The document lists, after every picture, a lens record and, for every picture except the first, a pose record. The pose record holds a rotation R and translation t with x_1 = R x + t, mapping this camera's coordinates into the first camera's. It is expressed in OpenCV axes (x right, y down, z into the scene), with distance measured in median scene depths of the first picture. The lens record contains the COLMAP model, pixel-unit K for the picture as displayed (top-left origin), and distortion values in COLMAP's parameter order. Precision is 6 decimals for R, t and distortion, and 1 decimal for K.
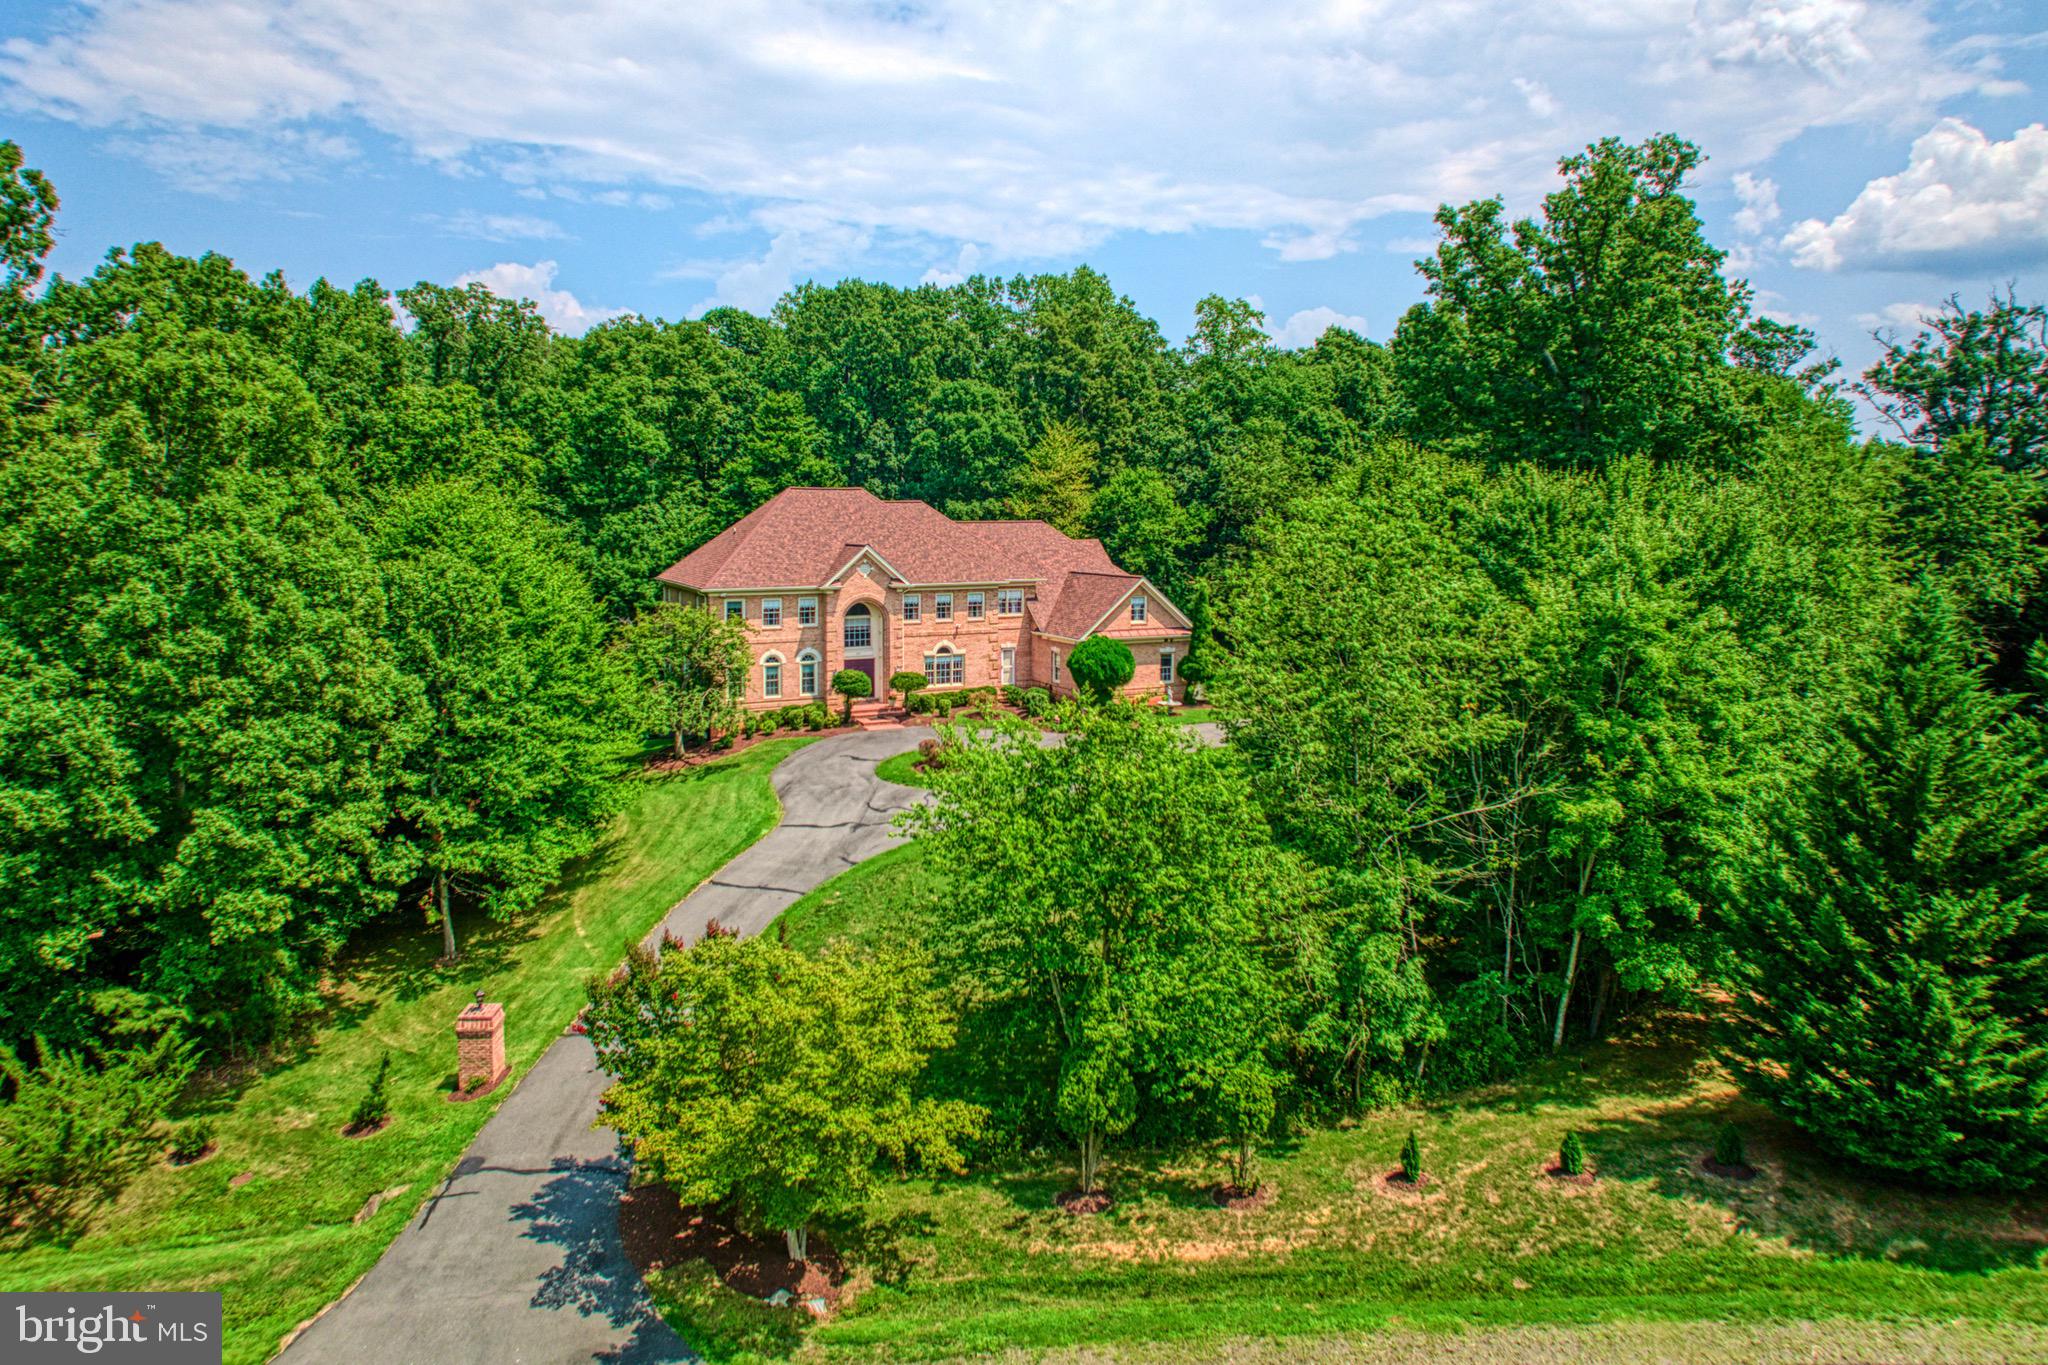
lens RADIAL K [[1182.5, 0, 1017.3], [0, 1182.5, 579.9], [0, 0, 1]] dist [-0.046501, 0.002474]
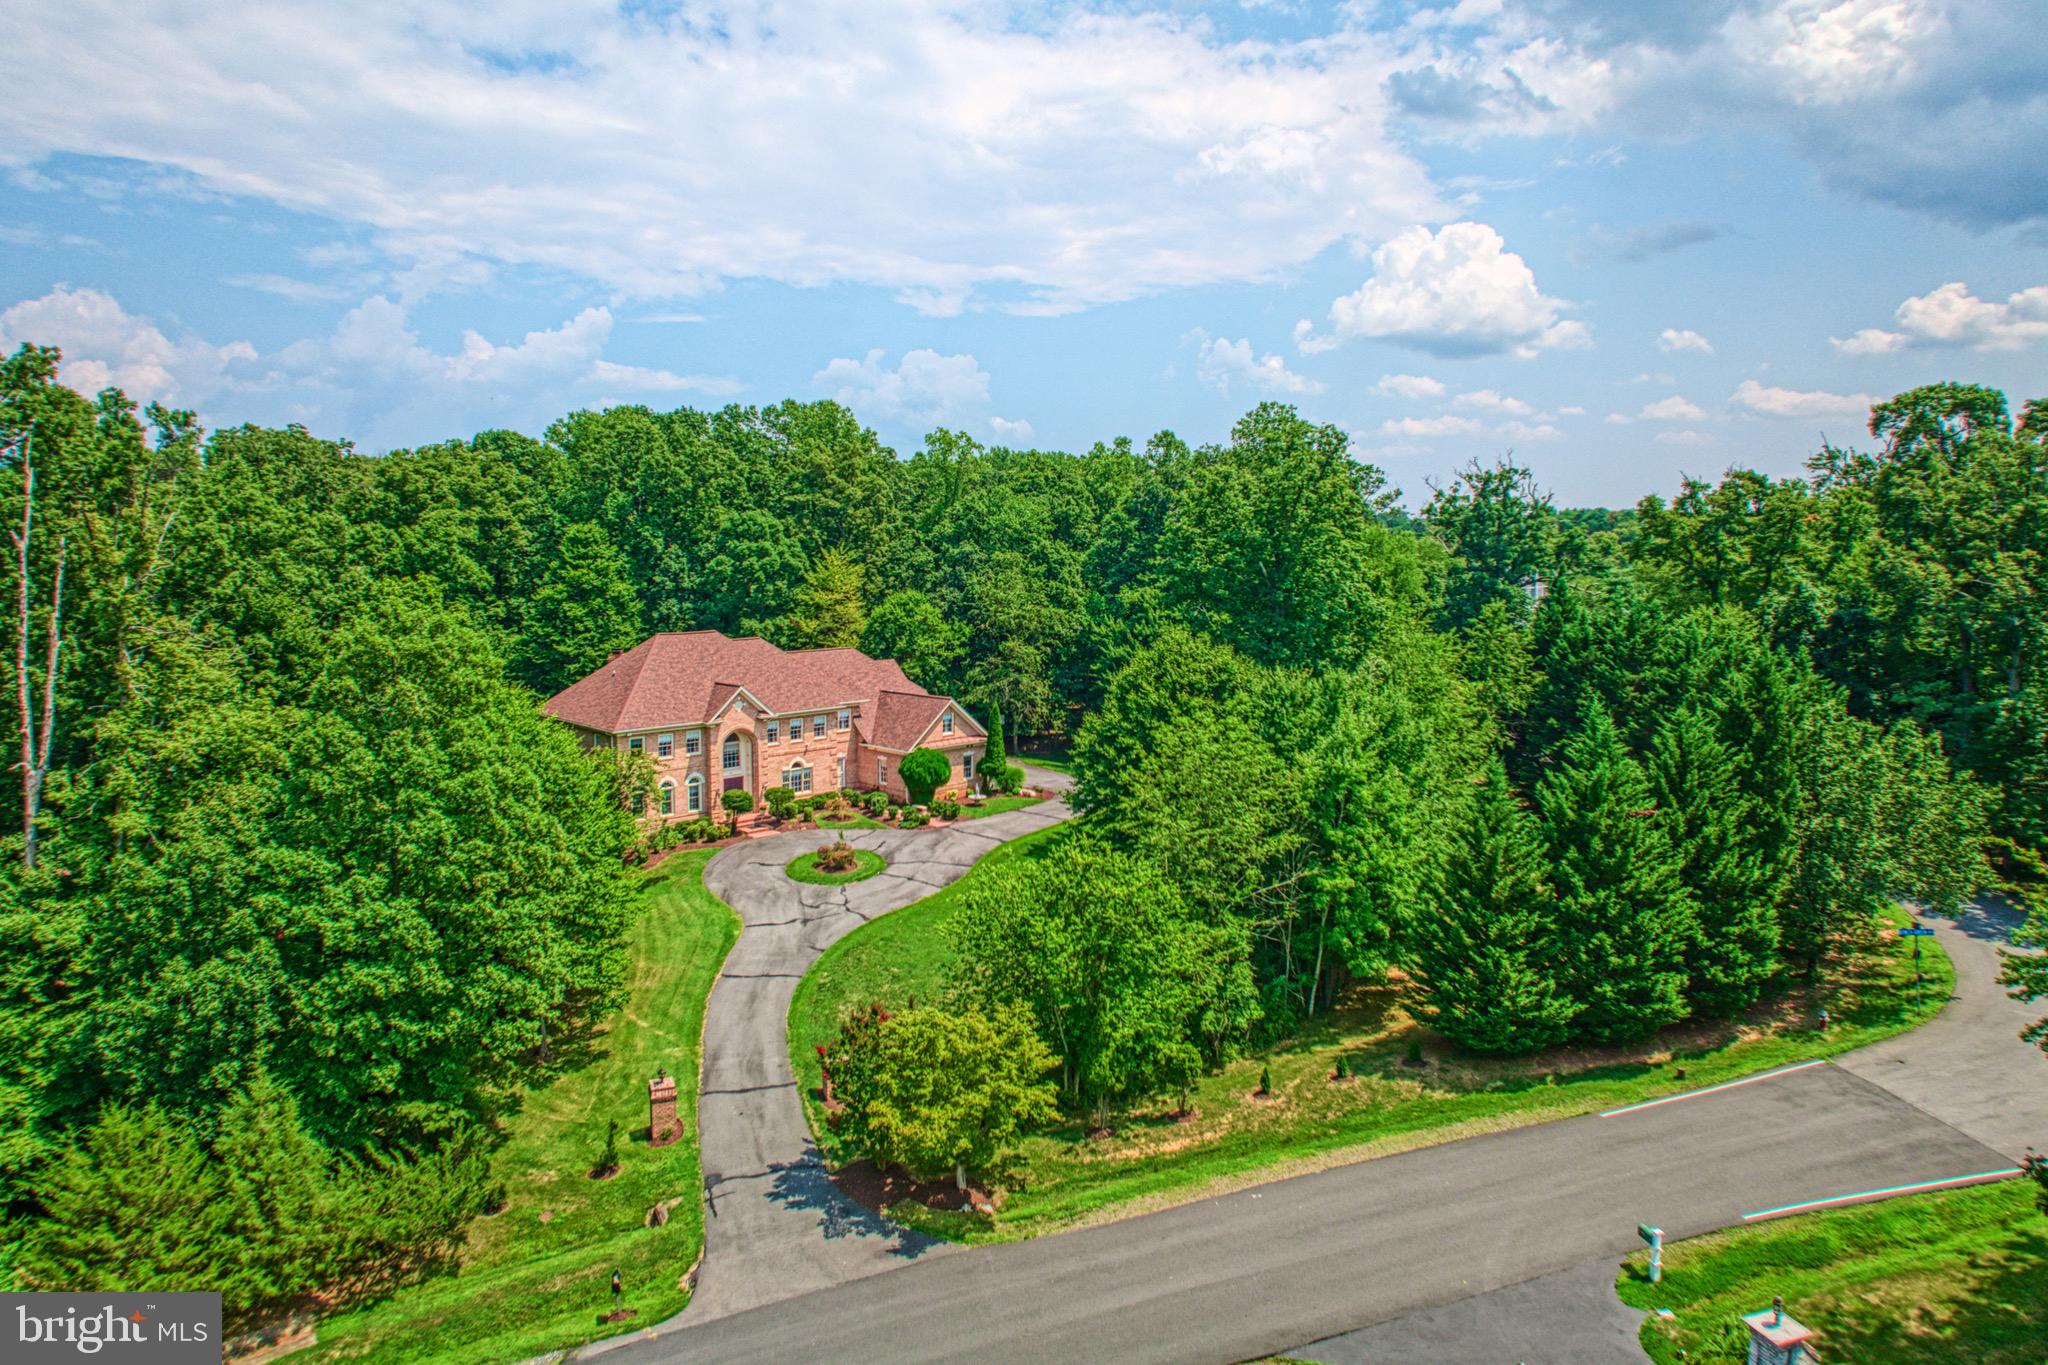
lens RADIAL K [[1177.7, 0, 1018.0], [0, 1177.7, 588.1], [0, 0, 1]] dist [-0.086277, -0.000573]
pose [[0.949525, -0.015684, 0.313298, -0.312948], [0.022043, 0.999616, -0.016765, -0.139635], [-0.312915, 0.022825, 0.949507, -0.334773]]
